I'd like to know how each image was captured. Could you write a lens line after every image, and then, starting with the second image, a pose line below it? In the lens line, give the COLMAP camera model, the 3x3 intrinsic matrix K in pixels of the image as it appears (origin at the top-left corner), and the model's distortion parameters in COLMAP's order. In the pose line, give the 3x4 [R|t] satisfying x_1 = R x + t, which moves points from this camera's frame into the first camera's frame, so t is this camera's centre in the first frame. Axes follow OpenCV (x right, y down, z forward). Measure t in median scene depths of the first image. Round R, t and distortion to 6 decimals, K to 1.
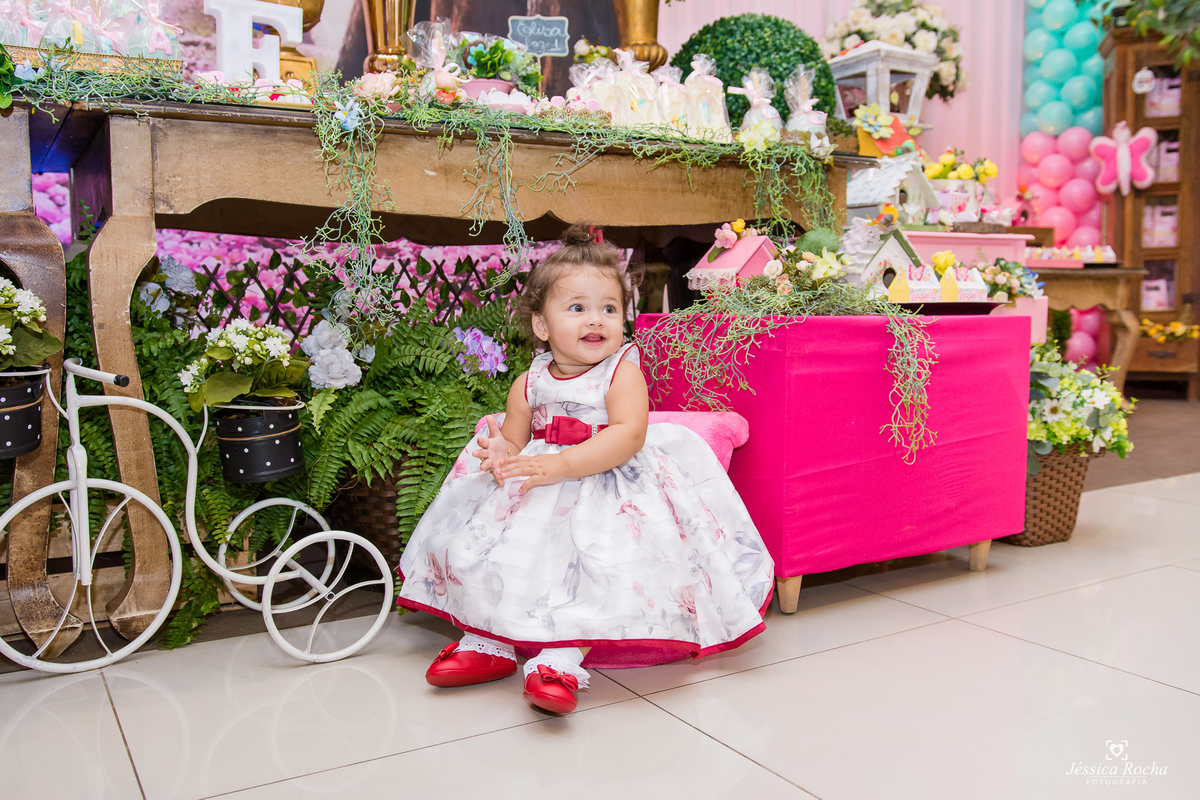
lens RADIAL K [[1042.8, 0, 600.0], [0, 1042.8, 400.0], [0, 0, 1]] dist [-0.000721, -0.000370]
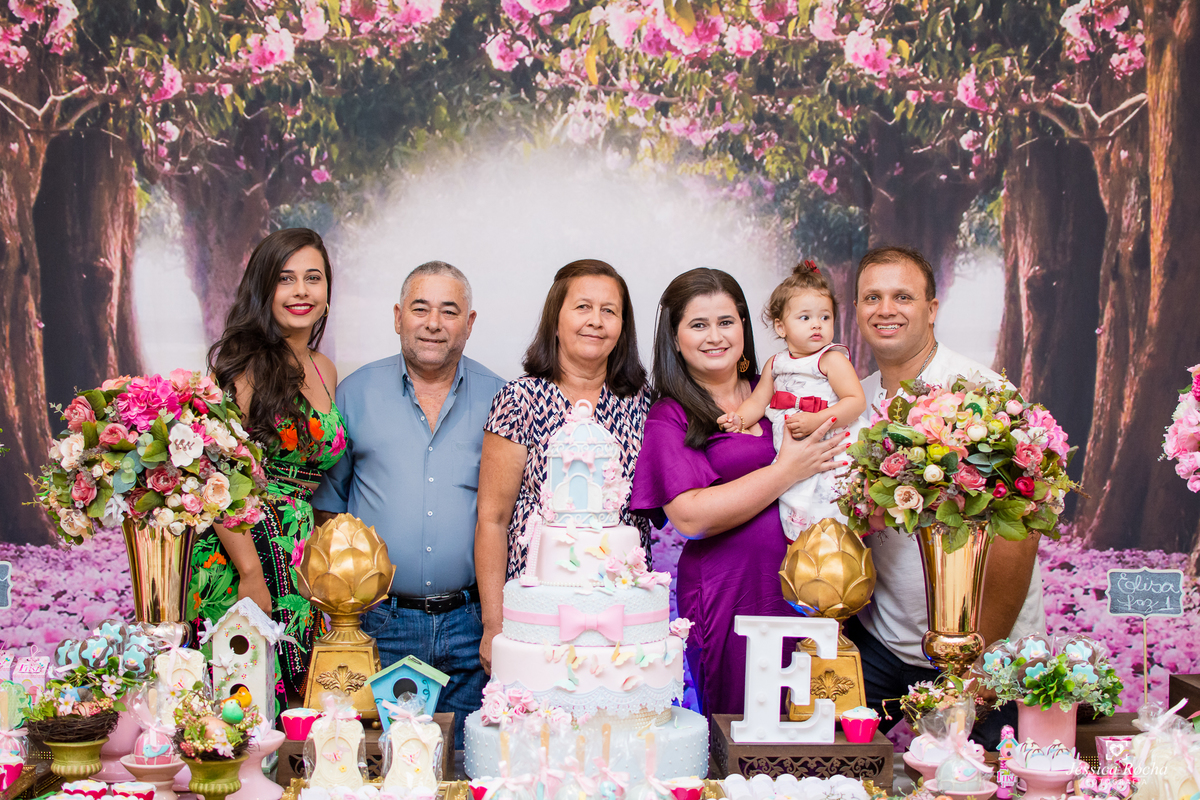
lens RADIAL K [[1848.1, 0, 597.4], [0, 1848.1, 399.1], [0, 0, 1]] dist [-0.170063, 0.105457]
pose [[0.859856, 0.015302, -0.510307, 0.284323], [-0.061235, 0.995426, -0.073331, -0.367973], [0.506851, 0.094303, 0.856860, -0.403053]]
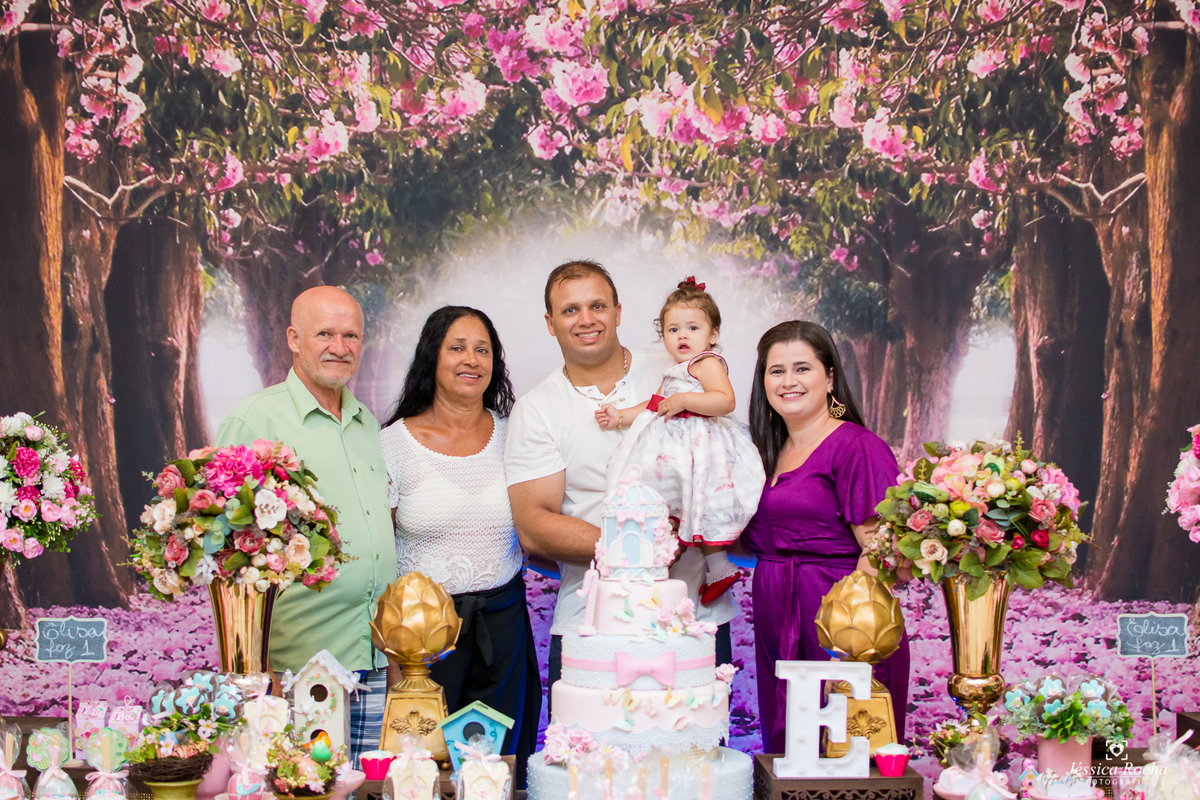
lens RADIAL K [[1834.2, 0, 600.0], [0, 1834.2, 400.0], [0, 0, 1]] dist [-0.168819, 0.083483]
pose [[0.858318, -0.013510, -0.512940, 0.313029], [-0.051038, 0.992448, -0.111543, -0.352247], [0.510573, 0.121919, 0.851147, -0.514696]]
